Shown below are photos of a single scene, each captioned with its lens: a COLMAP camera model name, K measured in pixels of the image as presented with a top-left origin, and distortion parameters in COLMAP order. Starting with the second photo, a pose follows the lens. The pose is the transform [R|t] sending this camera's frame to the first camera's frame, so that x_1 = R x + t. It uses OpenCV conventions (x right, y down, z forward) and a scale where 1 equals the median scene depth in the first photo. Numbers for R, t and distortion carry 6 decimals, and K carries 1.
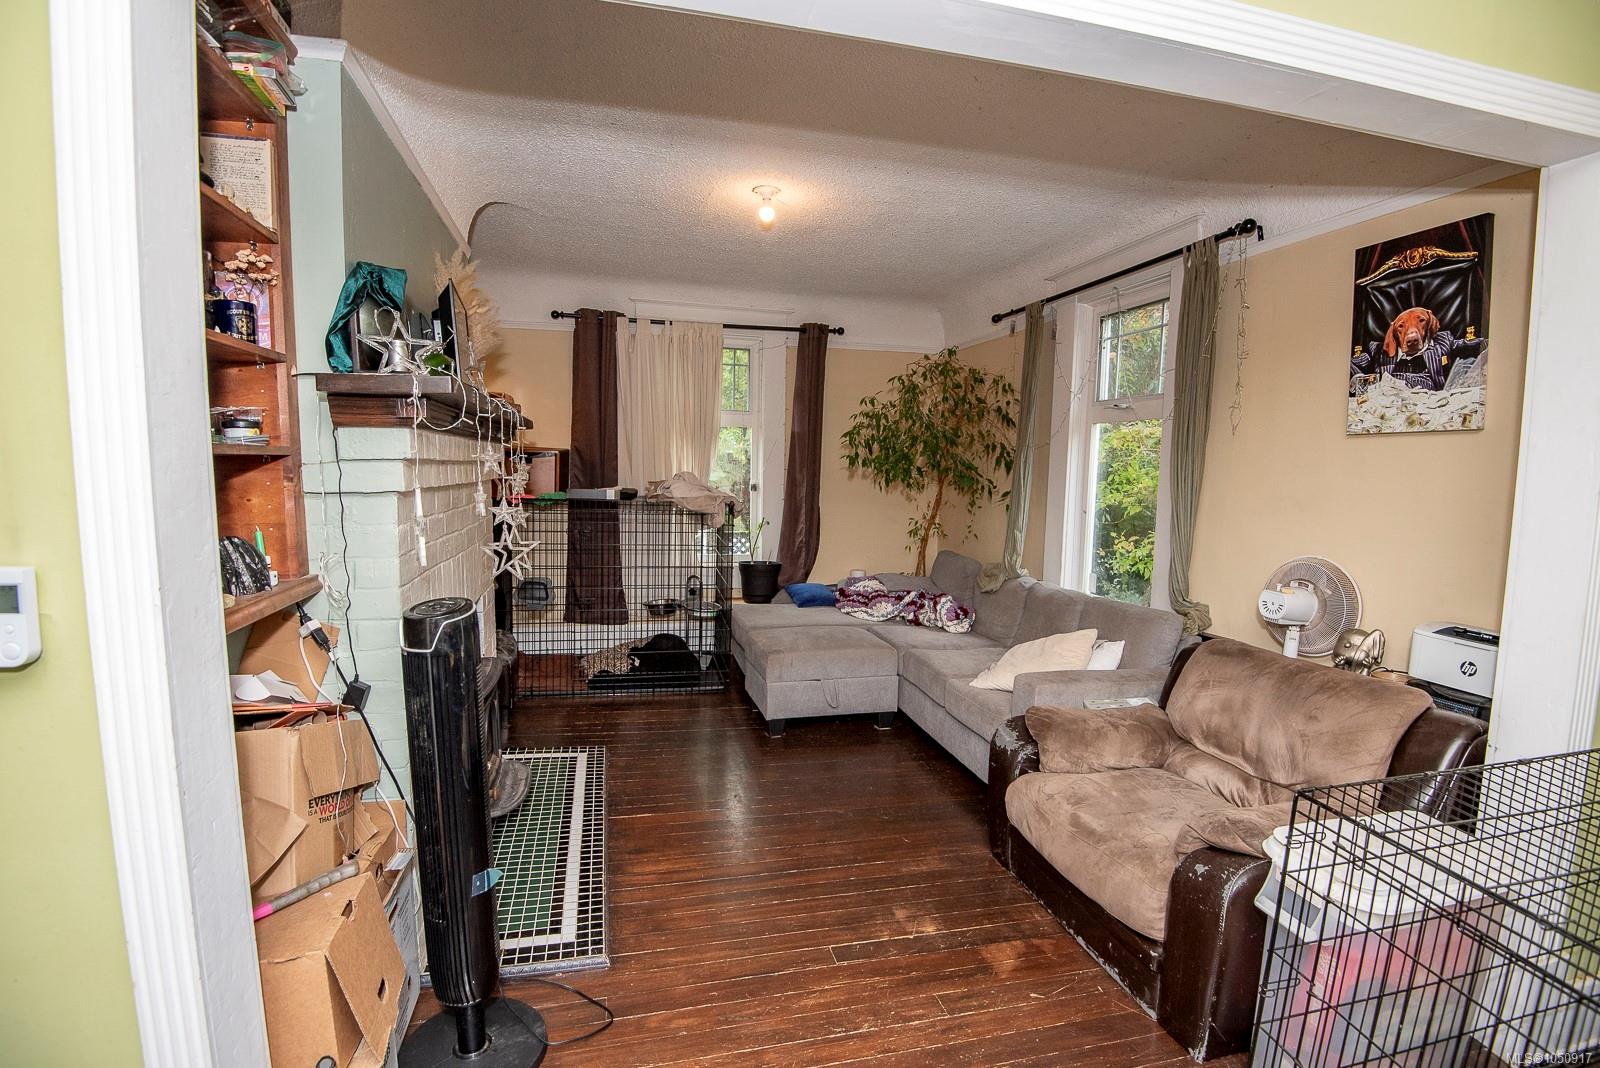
lens RADIAL K [[740.5, 0, 798.3], [0, 740.5, 536.5], [0, 0, 1]] dist [-0.017262, -0.007733]
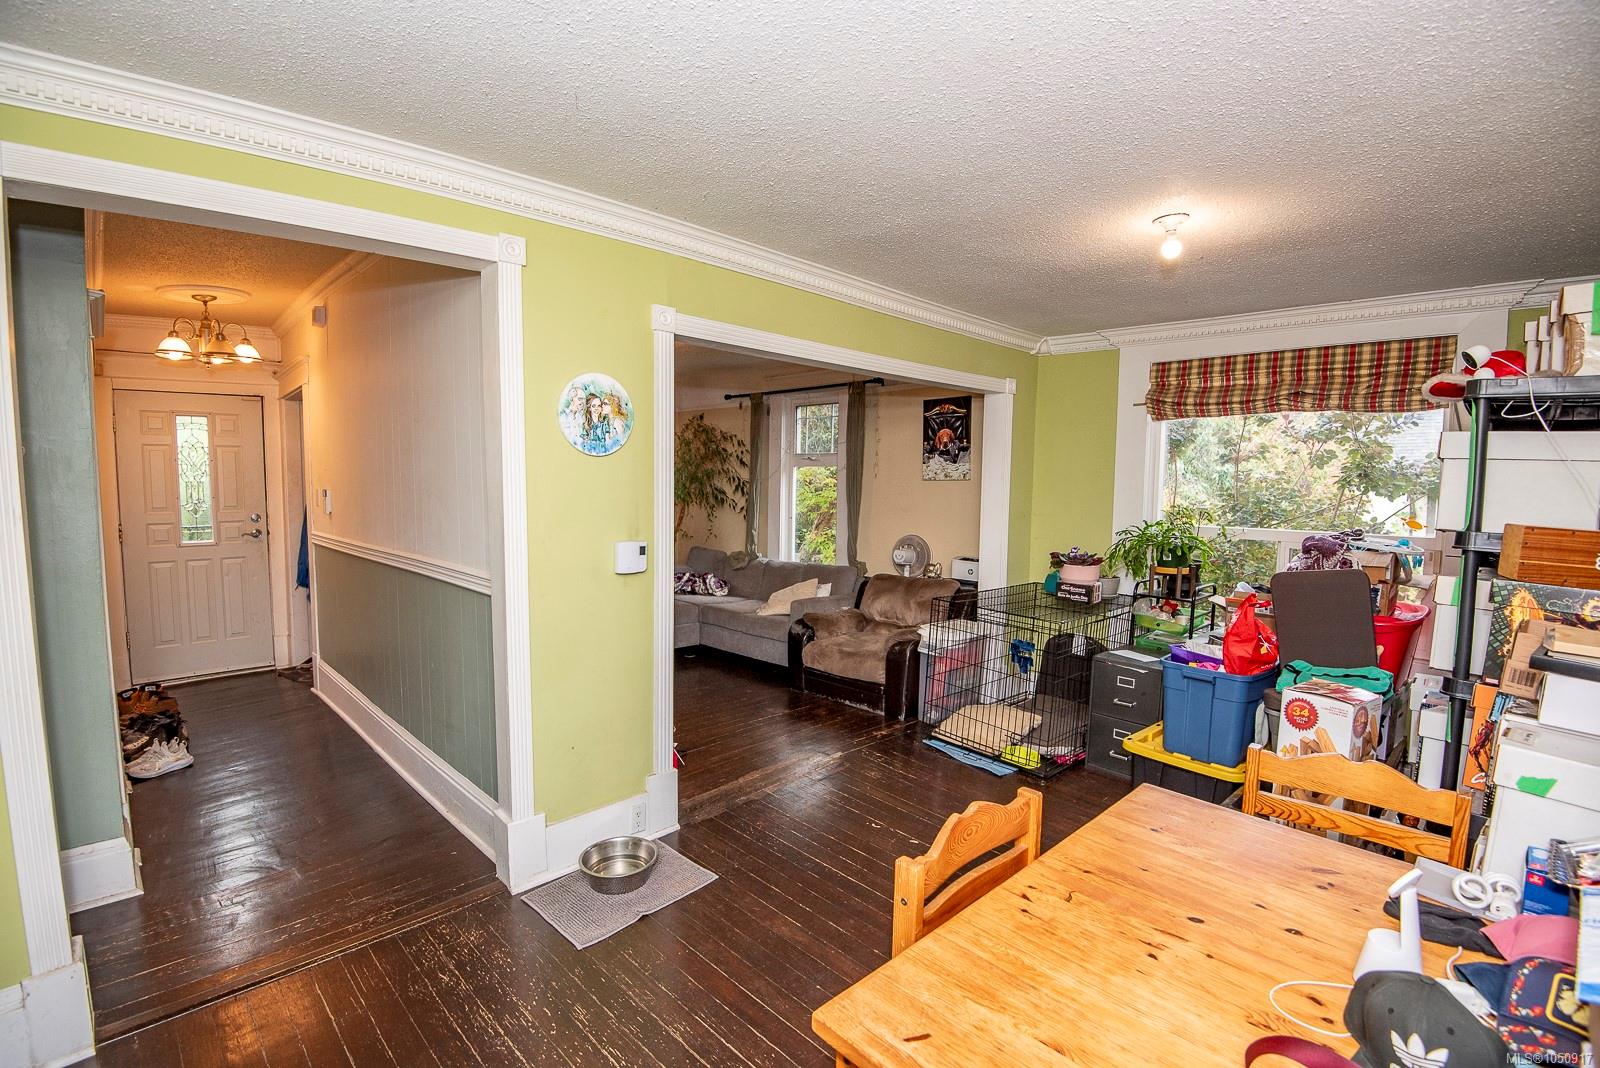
lens RADIAL K [[740.5, 0, 793.3], [0, 740.5, 541.6], [0, 0, 1]] dist [-0.017262, -0.007733]
pose [[0.861009, -0.039416, 0.507060, -0.515166], [0.044951, 0.998988, 0.001327, 0.020619], [-0.506599, 0.021650, 0.861910, -0.518236]]
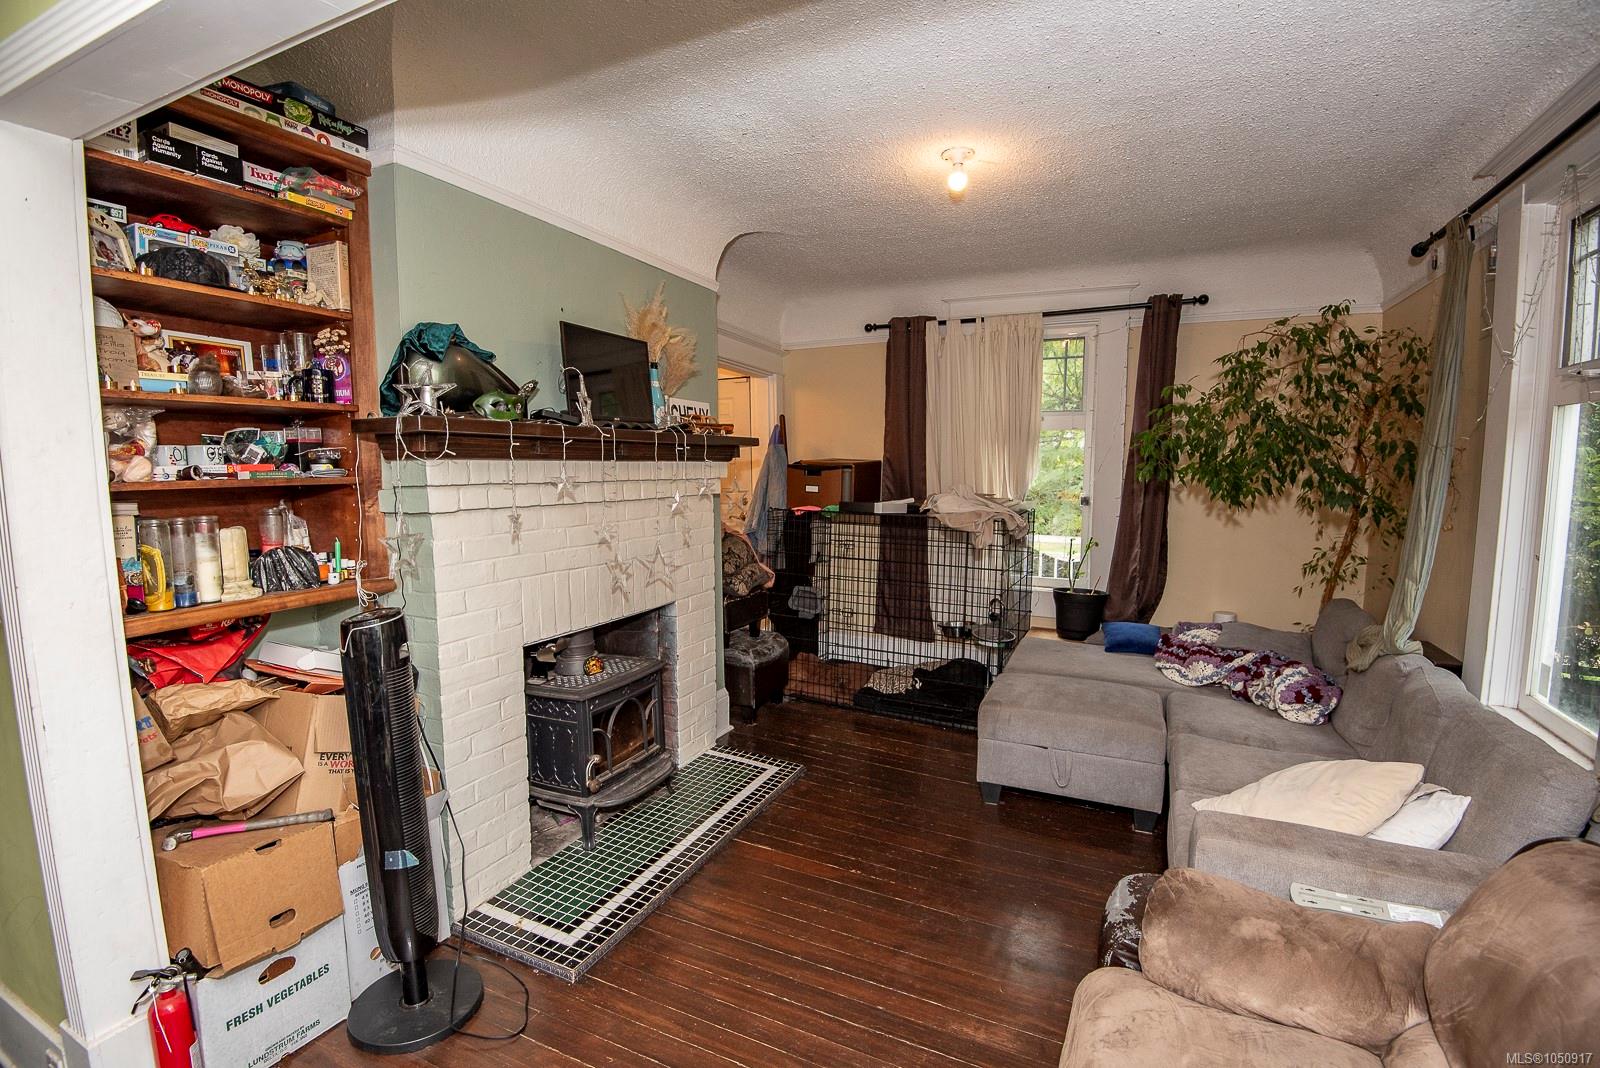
lens RADIAL K [[740.5, 0, 804.8], [0, 740.5, 534.9], [0, 0, 1]] dist [-0.017262, -0.007733]
pose [[0.776453, 0.044323, -0.628615, 0.313059], [-0.048362, 0.998773, 0.010687, -0.030704], [0.628317, 0.022103, 0.777643, 0.209991]]
